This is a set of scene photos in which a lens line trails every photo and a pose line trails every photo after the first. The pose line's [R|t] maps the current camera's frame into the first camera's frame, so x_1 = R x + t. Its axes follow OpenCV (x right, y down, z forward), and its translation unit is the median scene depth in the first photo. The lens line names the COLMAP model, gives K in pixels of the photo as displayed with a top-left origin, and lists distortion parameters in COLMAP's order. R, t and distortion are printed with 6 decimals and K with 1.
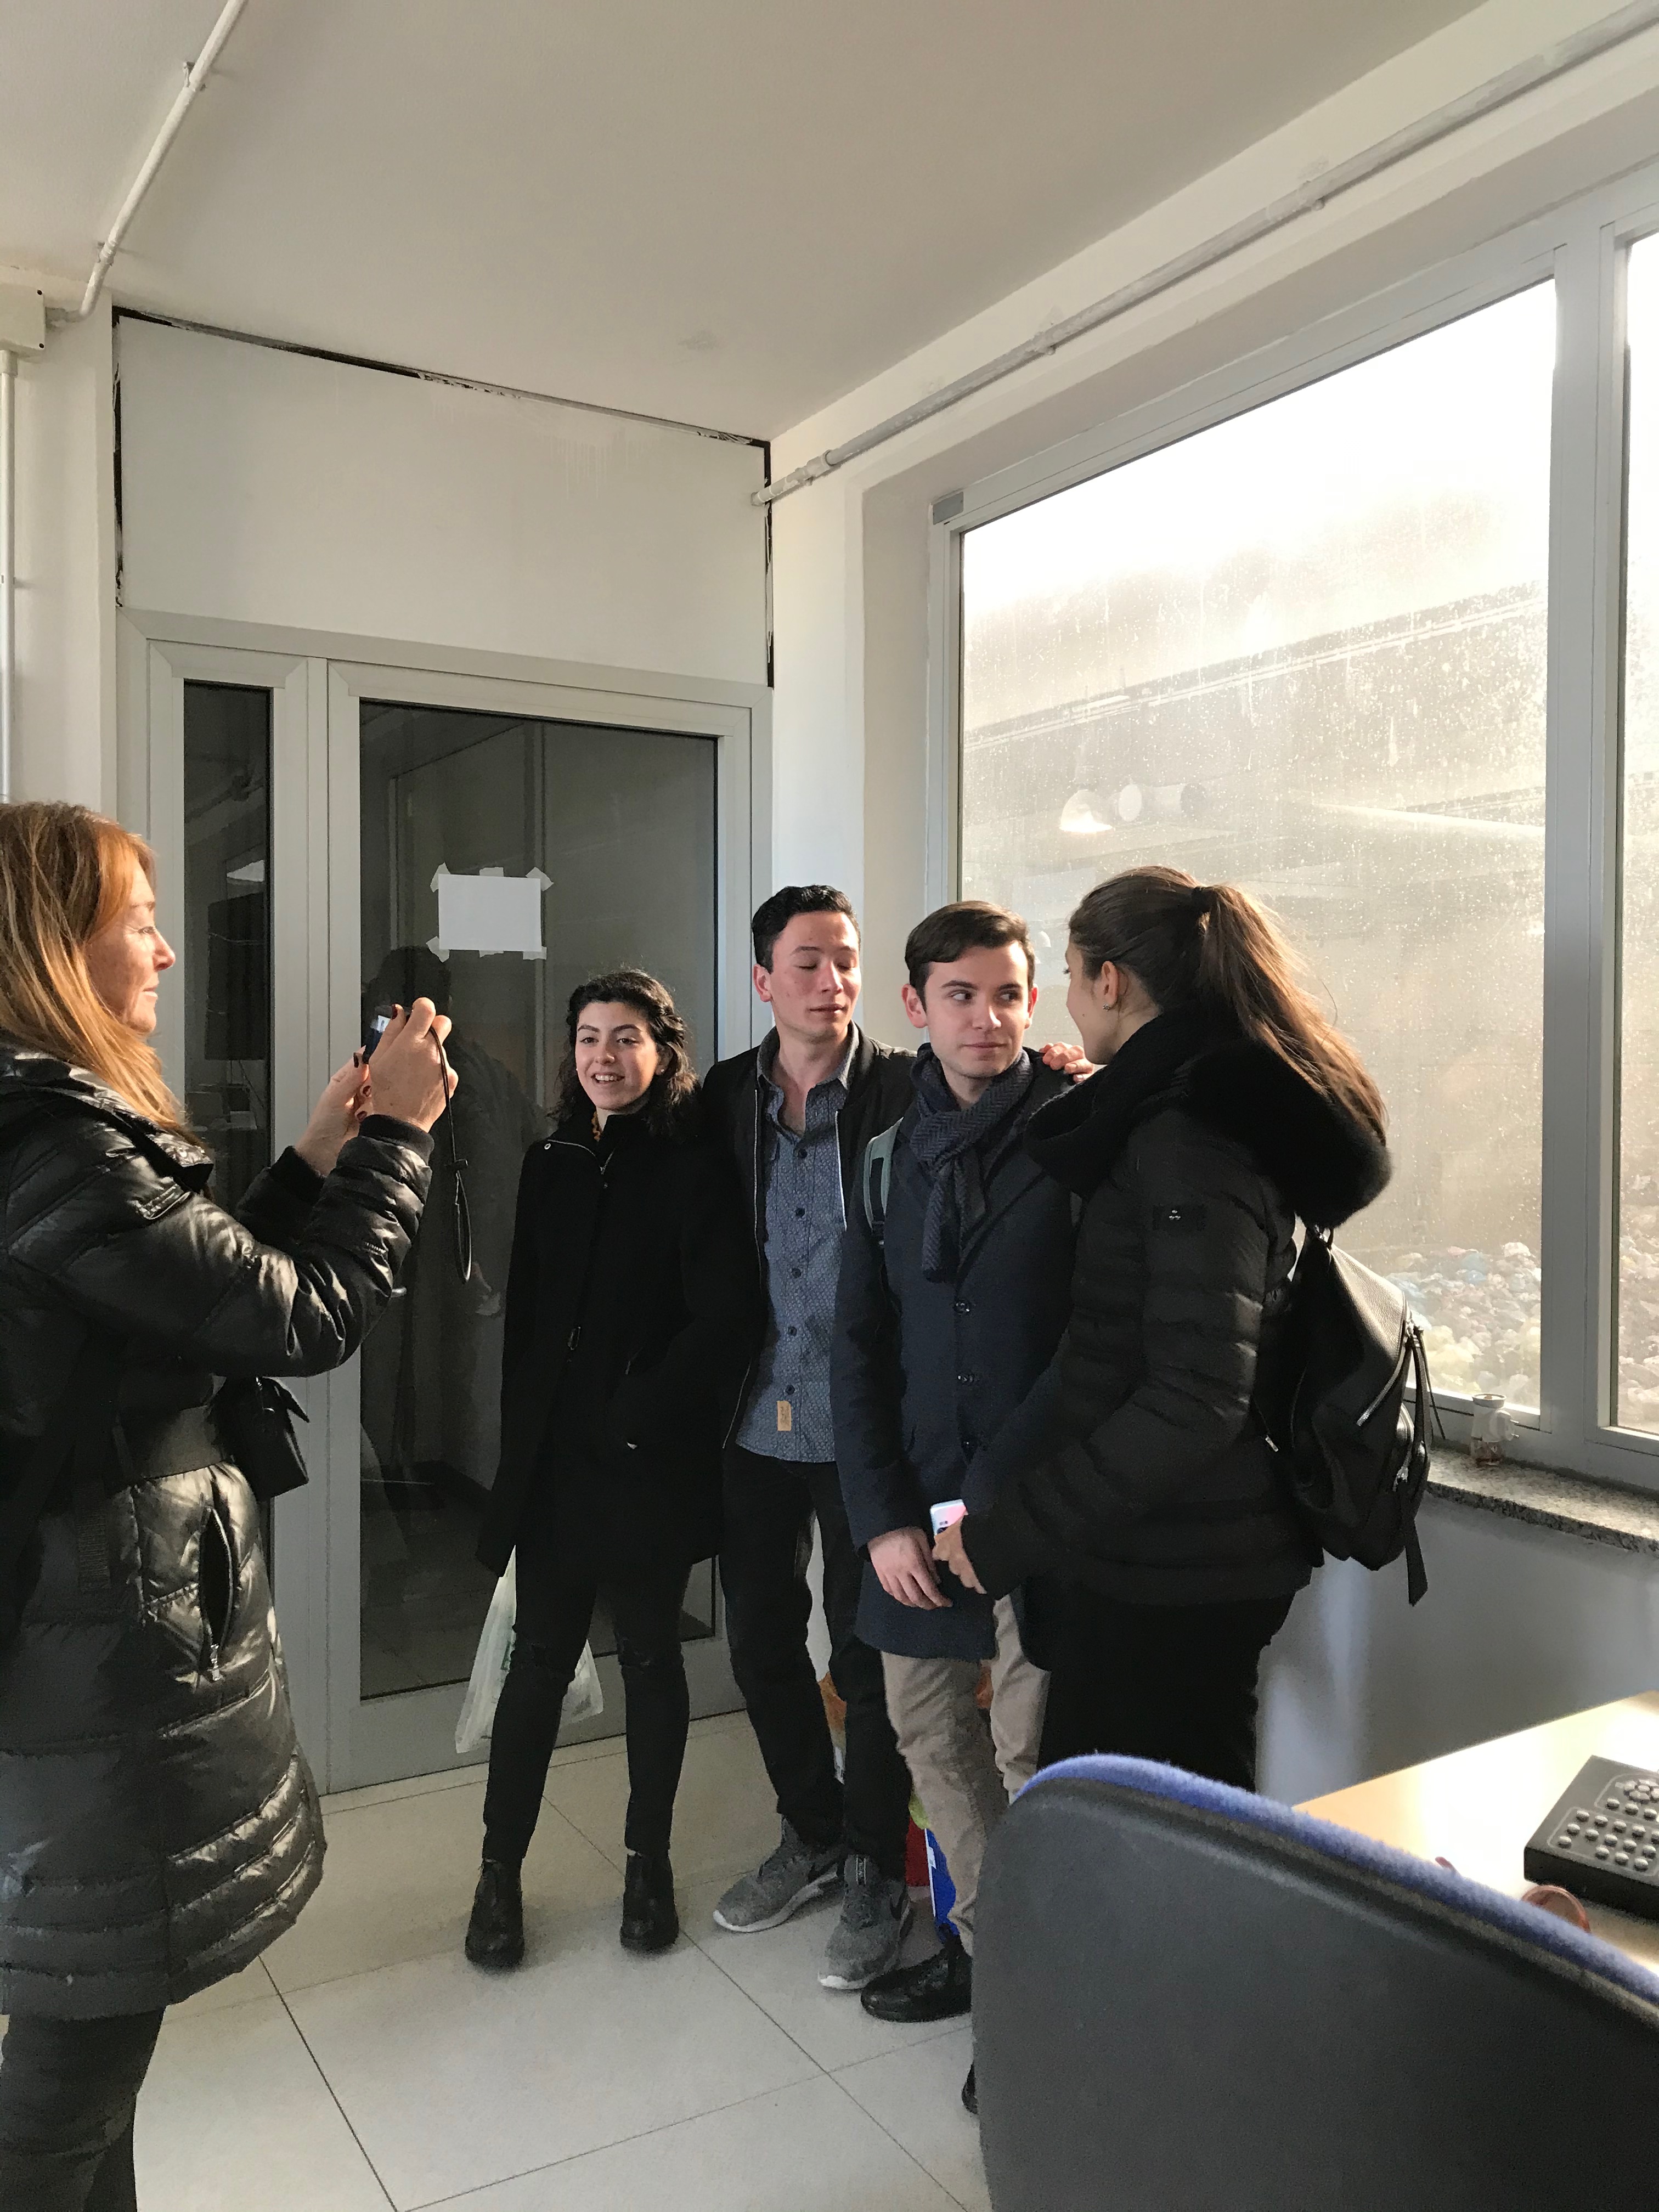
lens RADIAL K [[1828.5, 0, 827.4], [0, 1828.5, 1088.7], [0, 0, 1]] dist [0.044122, -0.007489]
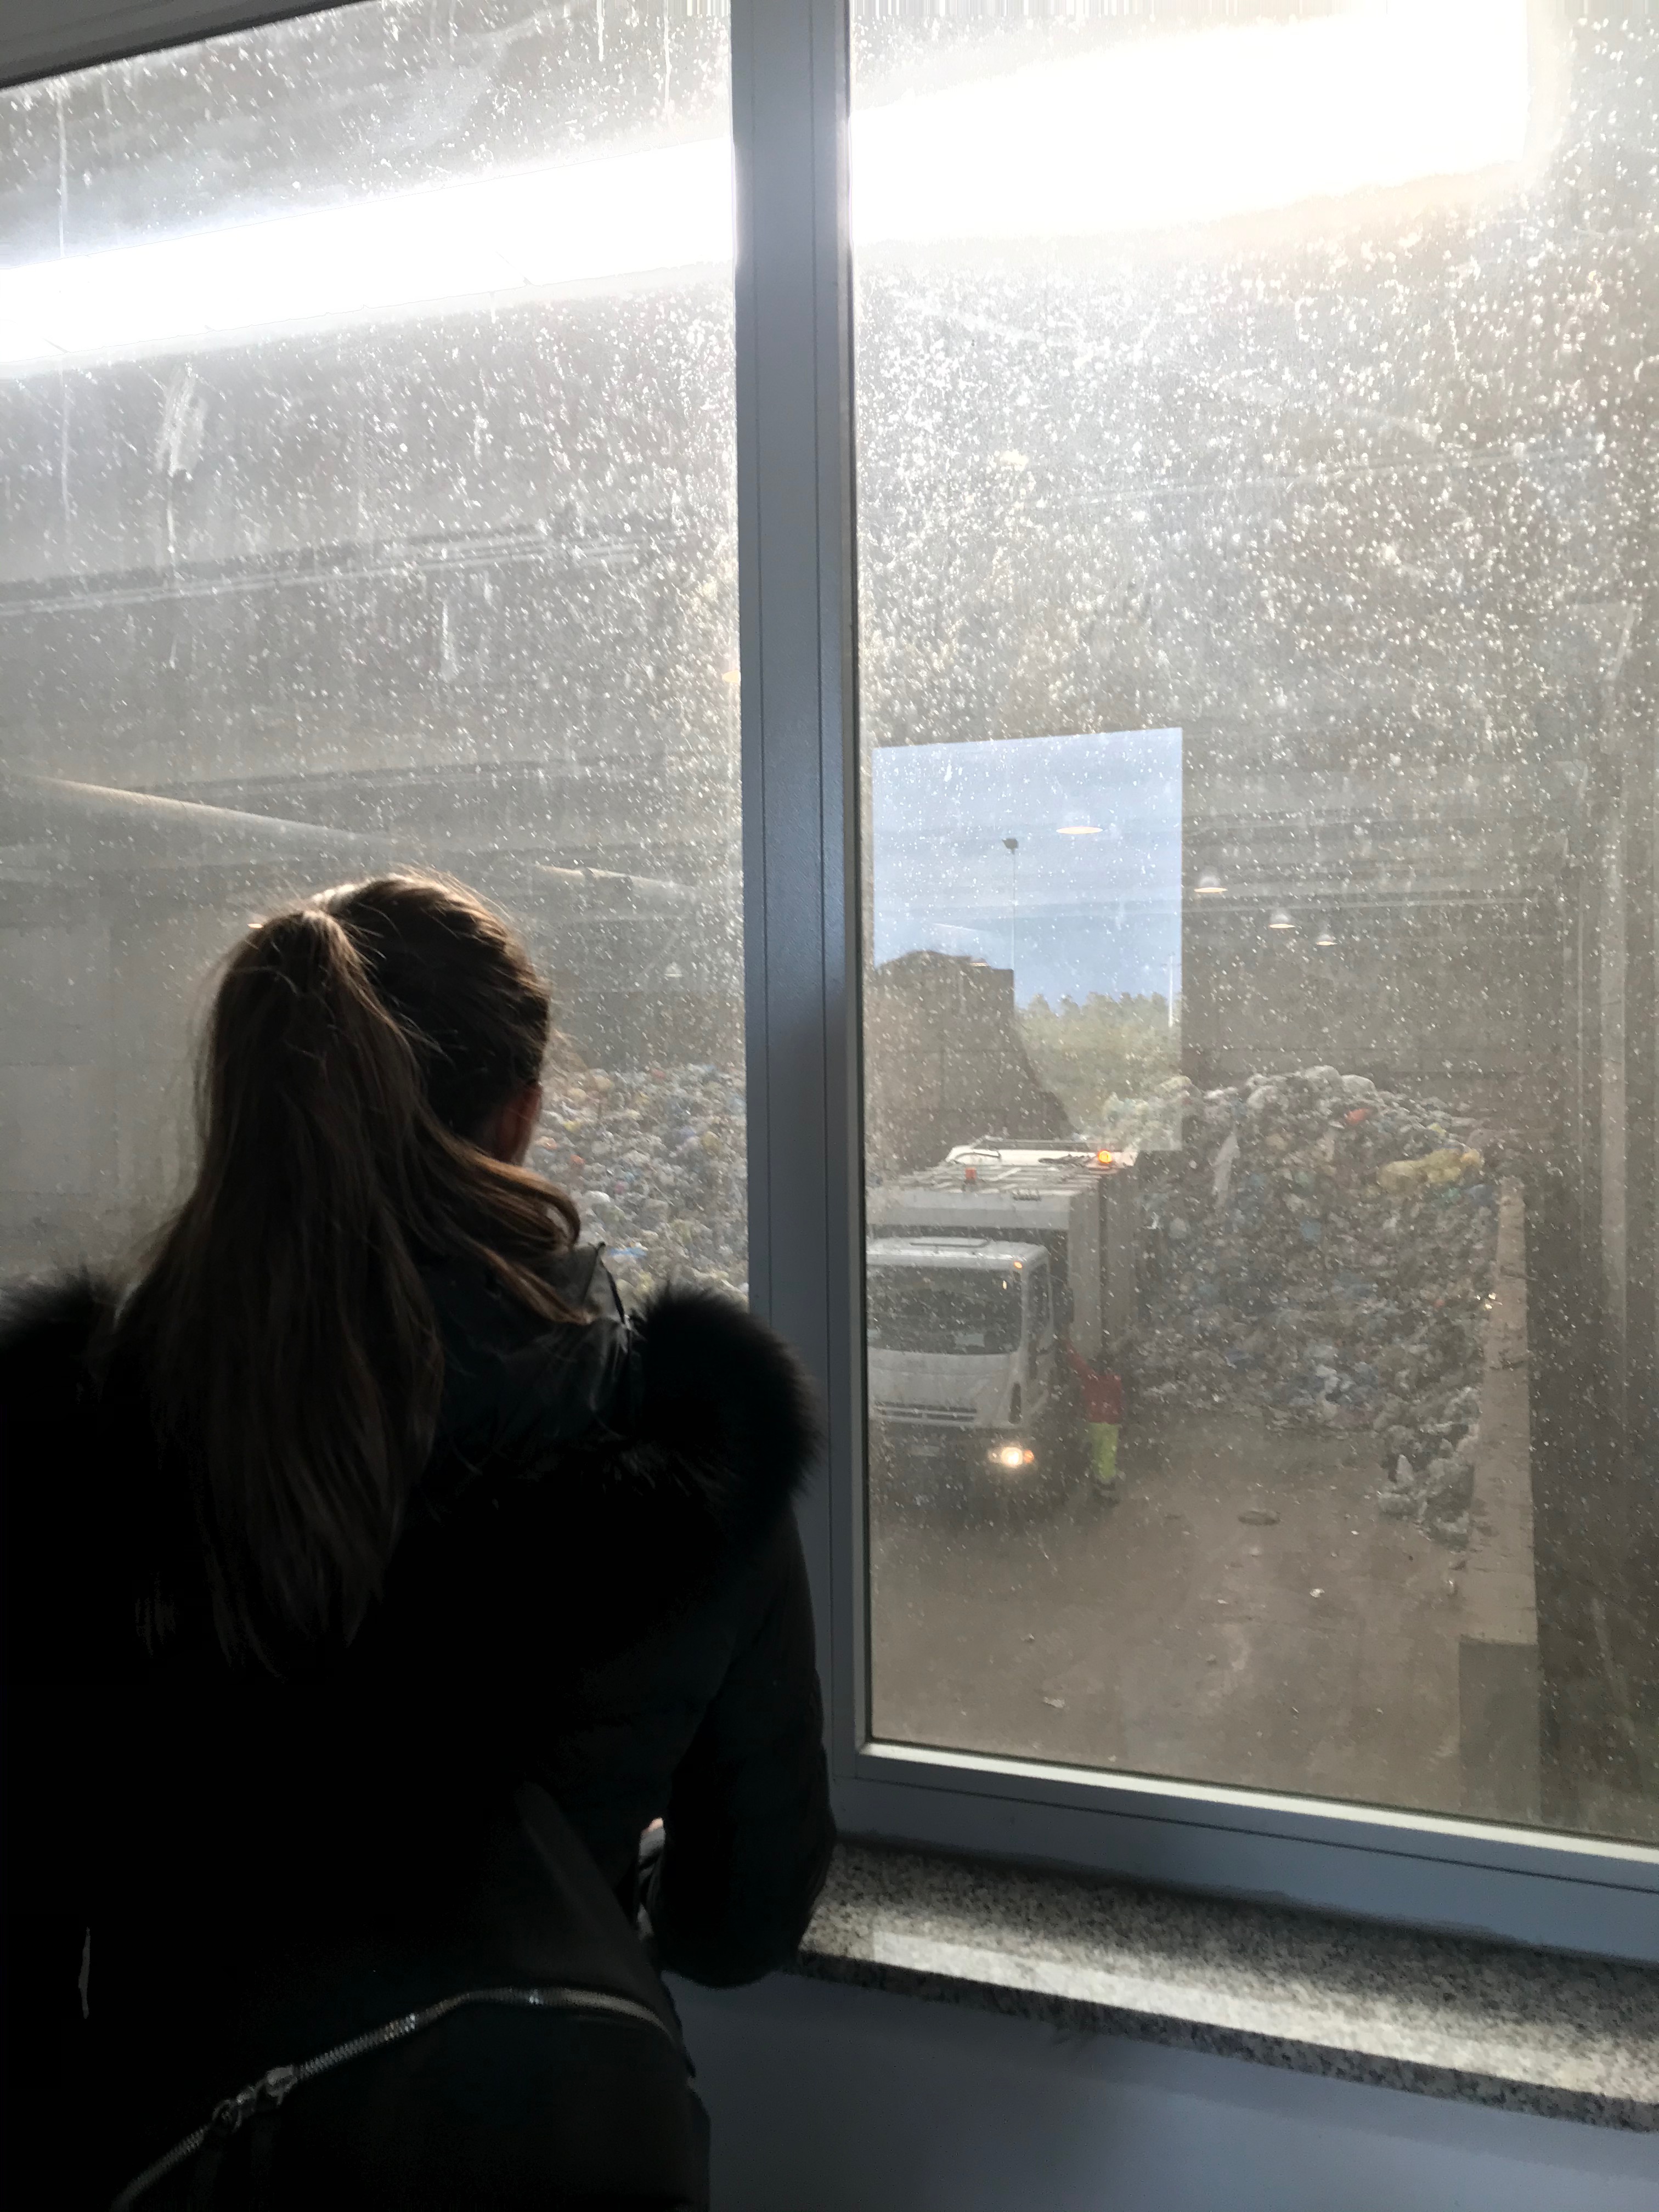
lens RADIAL K [[1828.5, 0, 833.2], [0, 1828.5, 1101.5], [0, 0, 1]] dist [0.044122, -0.007489]
pose [[0.774827, -0.032118, 0.631357, 0.013489], [0.024755, 0.999484, 0.020466, -0.035150], [-0.631689, -0.000228, 0.775222, 0.343784]]
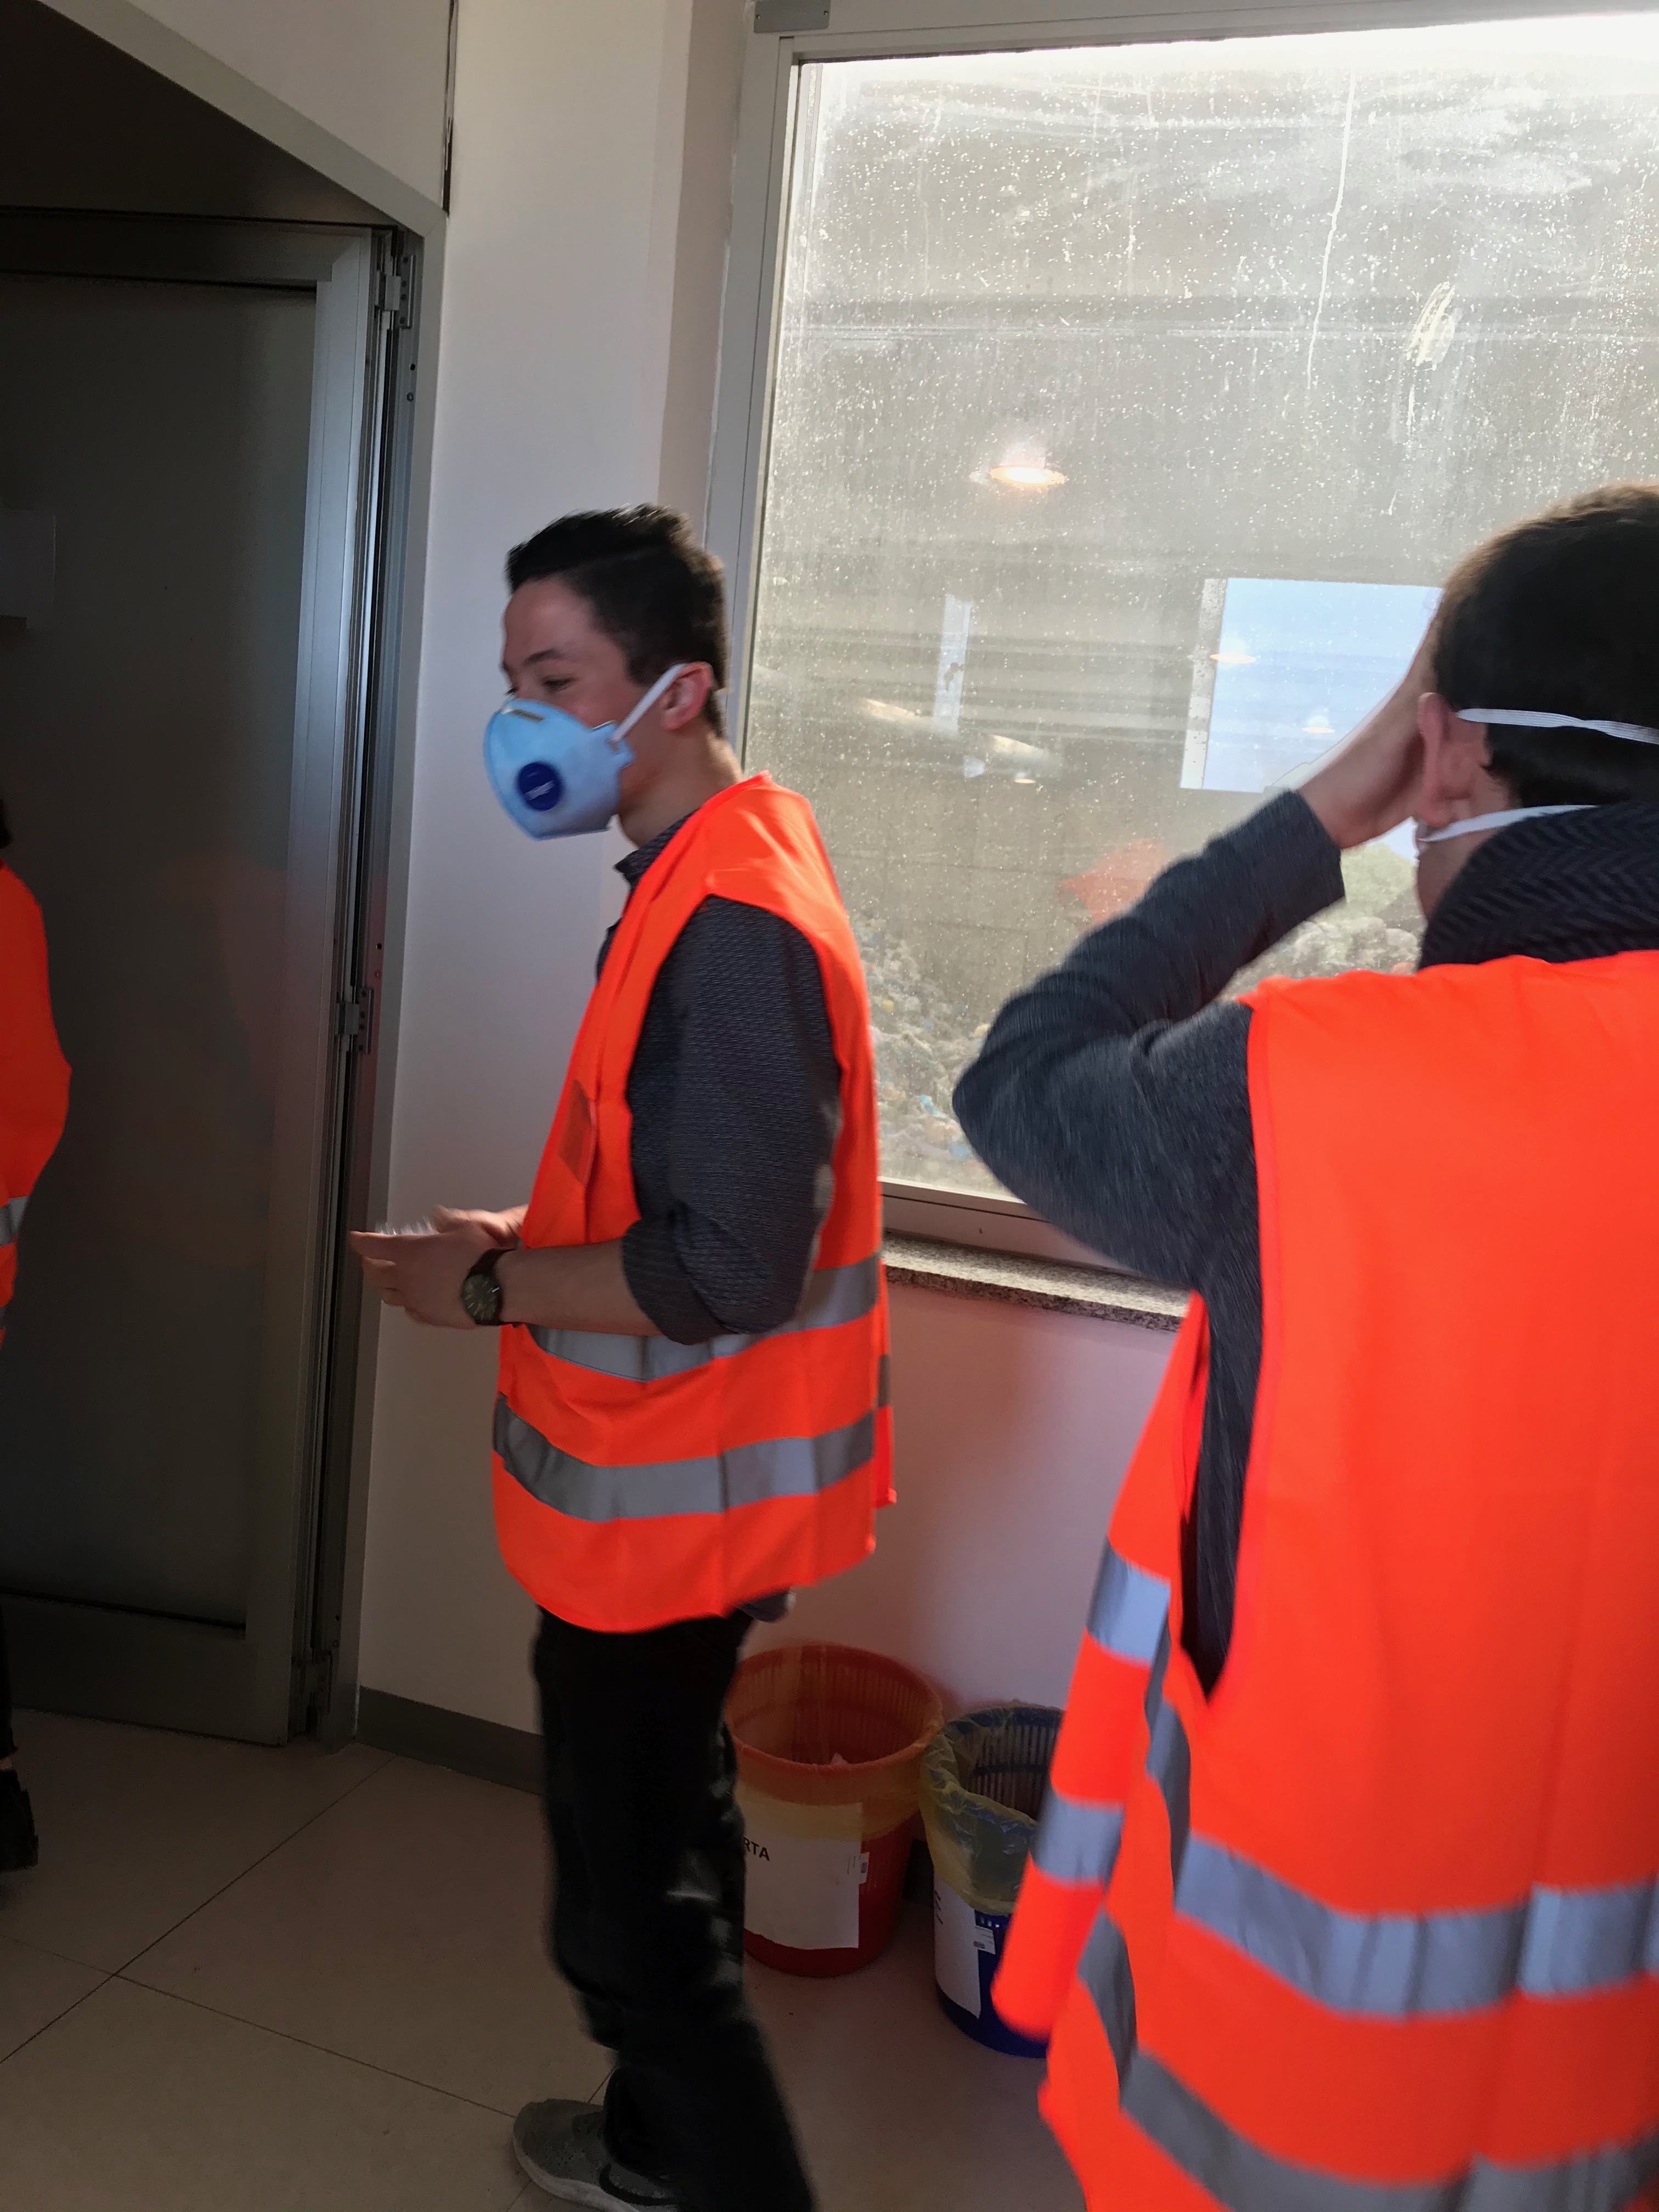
lens RADIAL K [[1828.5, 0, 828.6], [0, 1828.5, 1103.9], [0, 0, 1]] dist [0.044122, -0.007489]
pose [[0.769619, -0.019713, 0.638199, -0.388935], [-0.082179, 0.988152, 0.129624, -0.006506], [-0.633192, -0.152207, 0.758881, 0.436091]]
